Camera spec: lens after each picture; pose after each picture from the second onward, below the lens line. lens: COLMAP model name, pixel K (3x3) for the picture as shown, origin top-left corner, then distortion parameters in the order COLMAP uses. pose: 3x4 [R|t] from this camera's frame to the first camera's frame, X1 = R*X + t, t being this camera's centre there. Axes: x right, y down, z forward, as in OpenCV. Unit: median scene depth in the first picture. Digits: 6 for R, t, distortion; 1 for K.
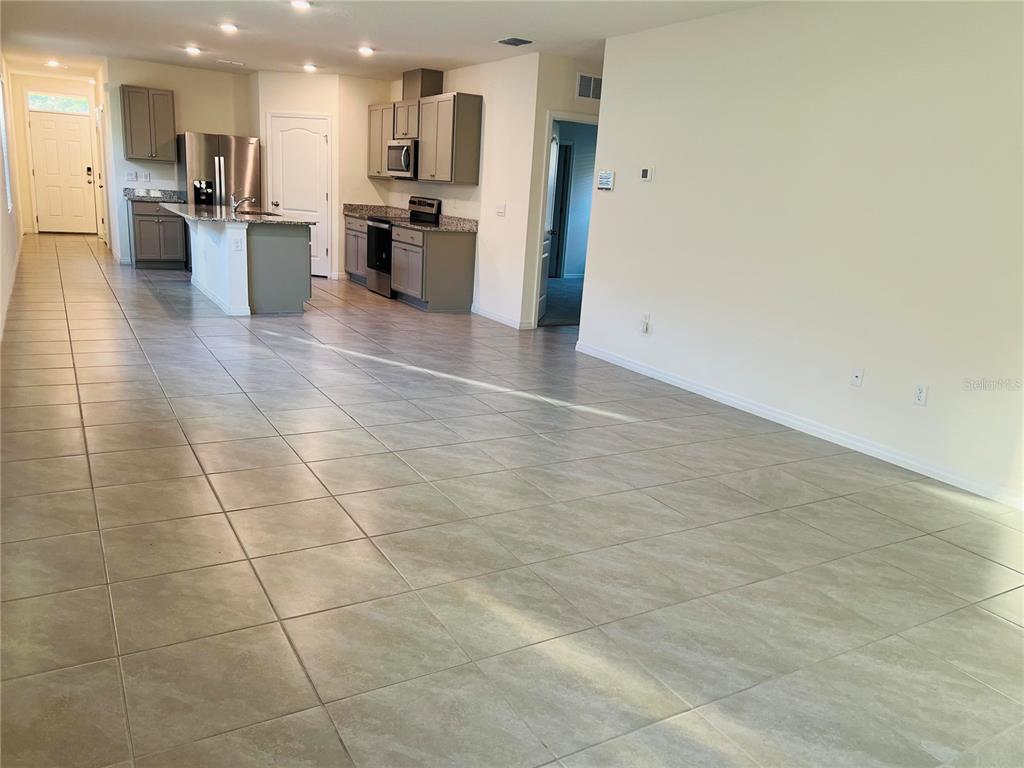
lens RADIAL K [[763.5, 0, 512.0], [0, 763.5, 384.0], [0, 0, 1]] dist [0.029760, -0.051142]
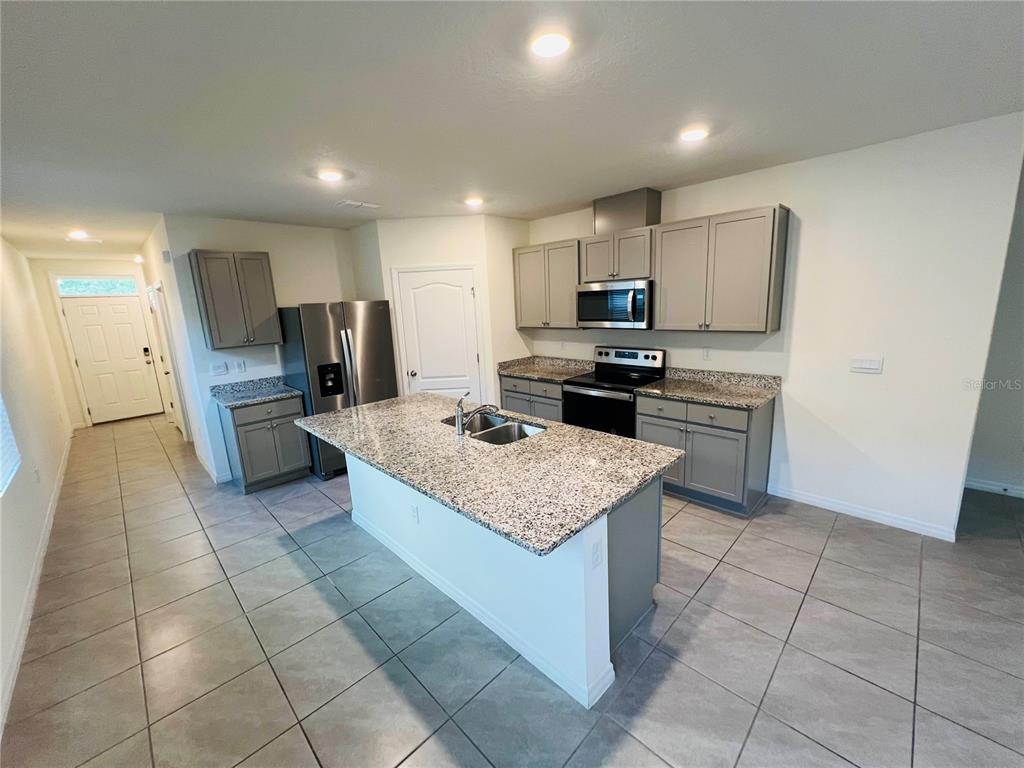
lens RADIAL K [[411.2, 0, 510.8], [0, 411.2, 377.8], [0, 0, 1]] dist [-0.008512, -0.000071]
pose [[0.961964, -0.157312, 0.223335, -0.313415], [0.170593, 0.984474, -0.041349, -0.197740], [-0.213362, 0.077875, 0.973864, 0.549519]]
